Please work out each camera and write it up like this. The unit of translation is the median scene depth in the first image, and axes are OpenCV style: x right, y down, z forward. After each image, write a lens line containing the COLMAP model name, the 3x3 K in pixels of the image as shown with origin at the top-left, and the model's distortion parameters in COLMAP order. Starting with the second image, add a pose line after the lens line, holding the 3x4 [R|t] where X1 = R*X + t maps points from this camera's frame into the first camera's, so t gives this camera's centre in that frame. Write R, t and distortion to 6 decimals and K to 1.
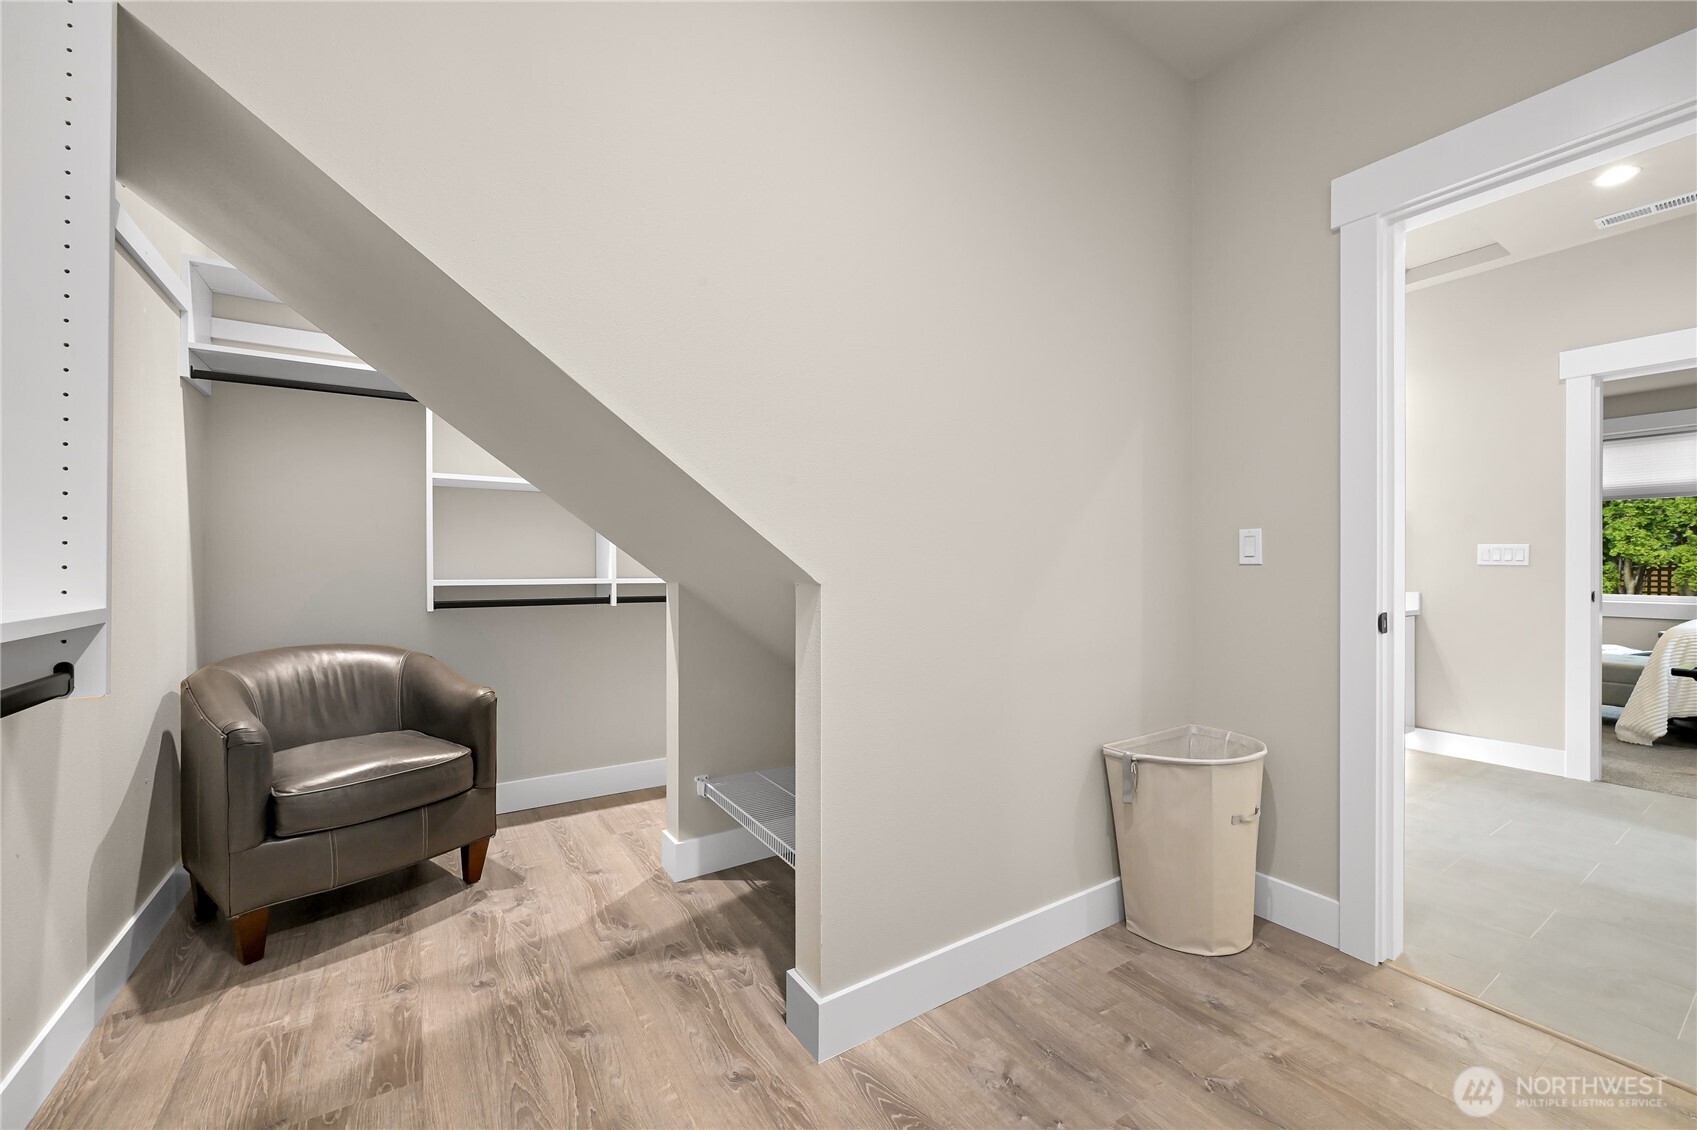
lens RADIAL K [[677.6, 0, 848.5], [0, 677.6, 565.0], [0, 0, 1]] dist [-0.000865, 0.000172]
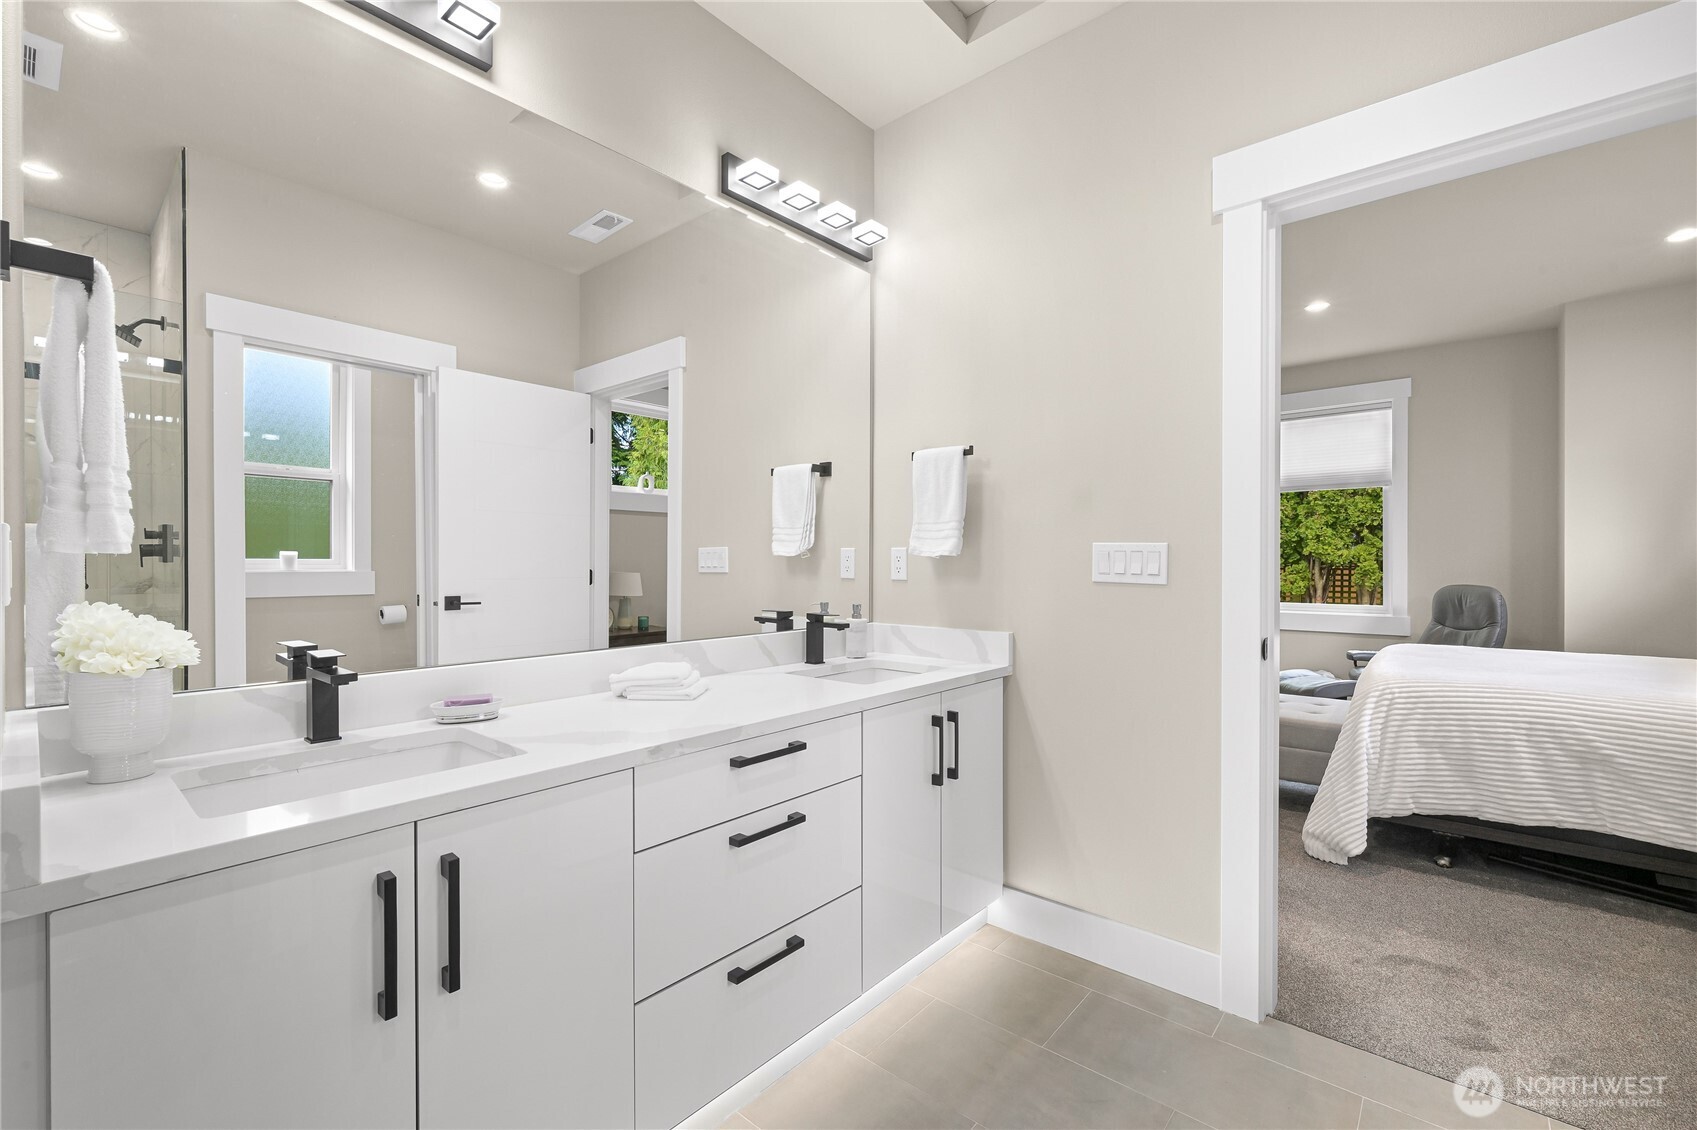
lens RADIAL K [[729.9, 0, 848.5], [0, 729.9, 565.0], [0, 0, 1]] dist [-0.004181, -0.000303]
pose [[0.959978, -0.002717, 0.280063, 0.211708], [0.001266, 0.999985, 0.005365, -0.005849], [-0.280074, -0.004796, 0.959967, 0.184275]]
